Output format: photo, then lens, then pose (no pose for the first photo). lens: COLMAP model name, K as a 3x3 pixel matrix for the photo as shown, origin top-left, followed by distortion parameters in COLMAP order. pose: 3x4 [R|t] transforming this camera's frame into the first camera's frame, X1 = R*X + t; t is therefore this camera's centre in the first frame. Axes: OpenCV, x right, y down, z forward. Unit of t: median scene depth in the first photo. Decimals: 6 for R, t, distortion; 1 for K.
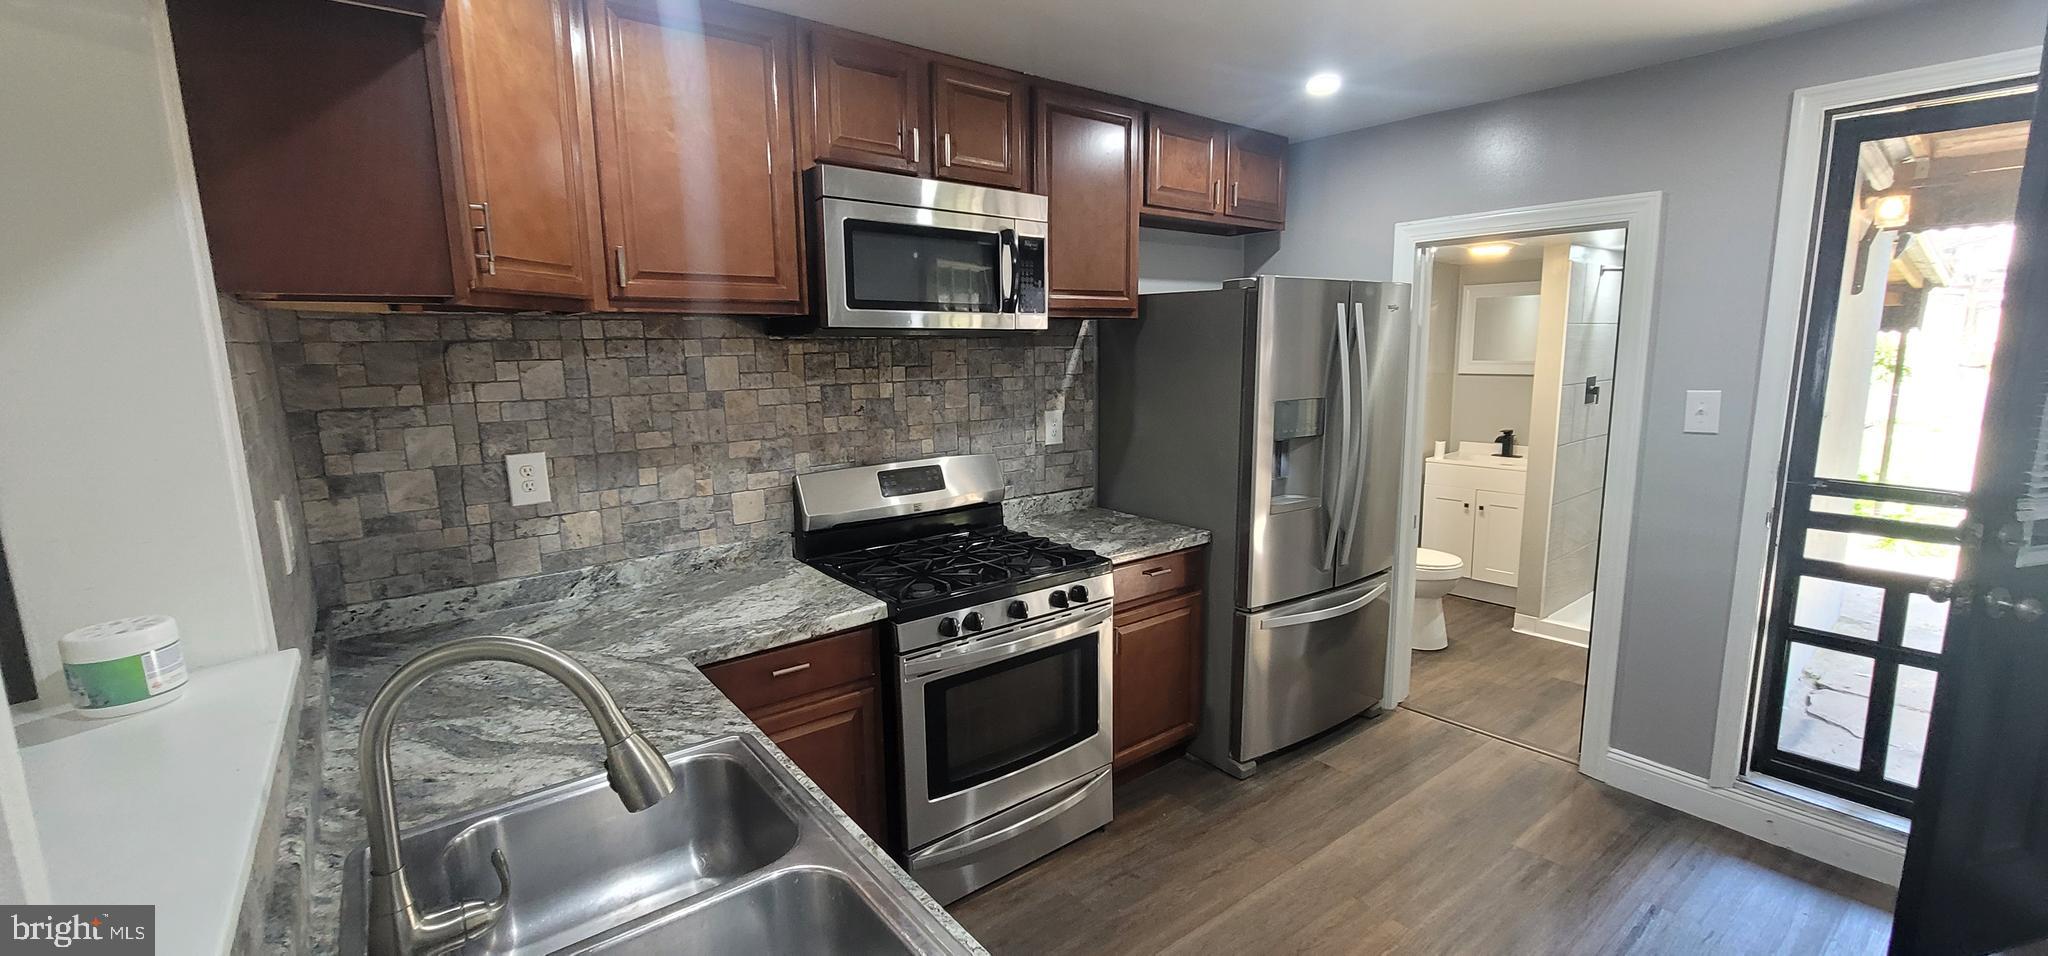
lens RADIAL K [[839.2, 0, 1037.8], [0, 839.2, 477.6], [0, 0, 1]] dist [0.000402, 0.000410]
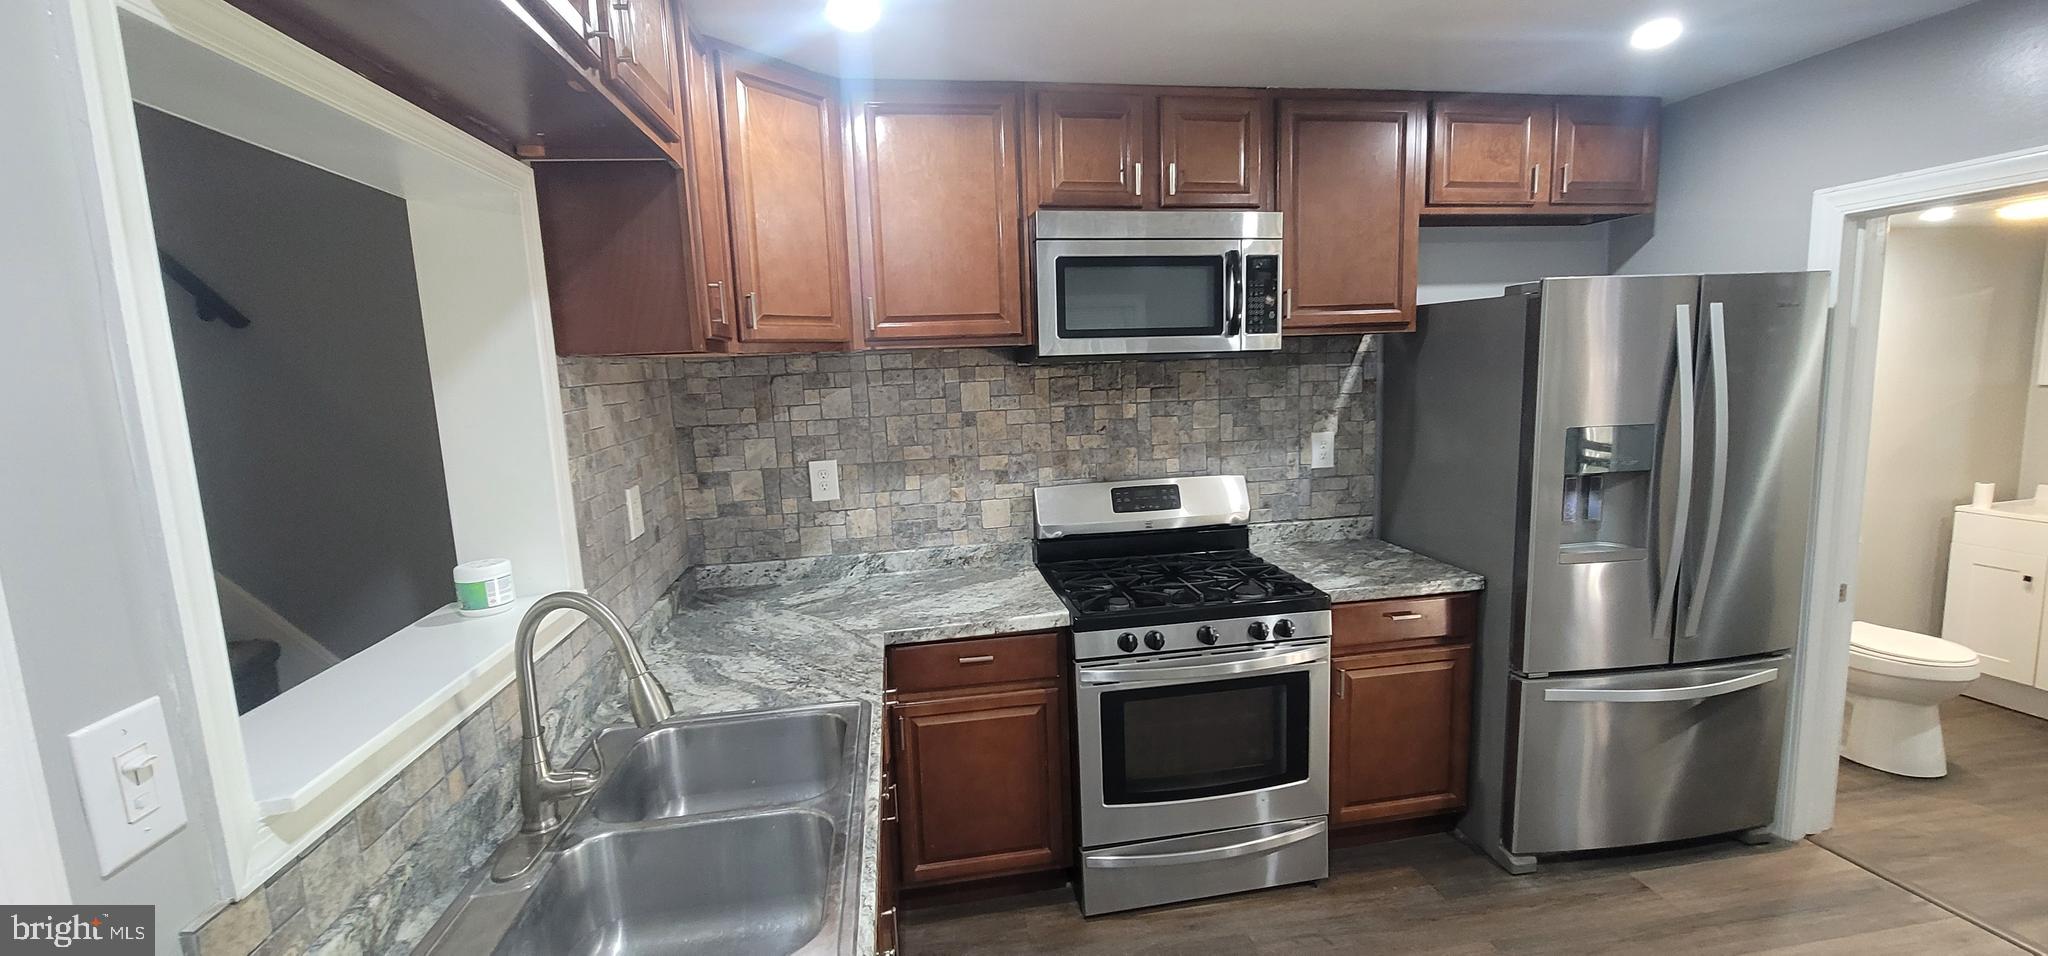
lens RADIAL K [[839.2, 0, 1044.5], [0, 839.2, 479.1], [0, 0, 1]] dist [0.000402, 0.000410]
pose [[0.877098, 0.046124, -0.478091, 0.255934], [-0.050580, 0.998714, 0.003559, -0.018968], [0.477640, 0.021060, 0.878303, 0.030957]]
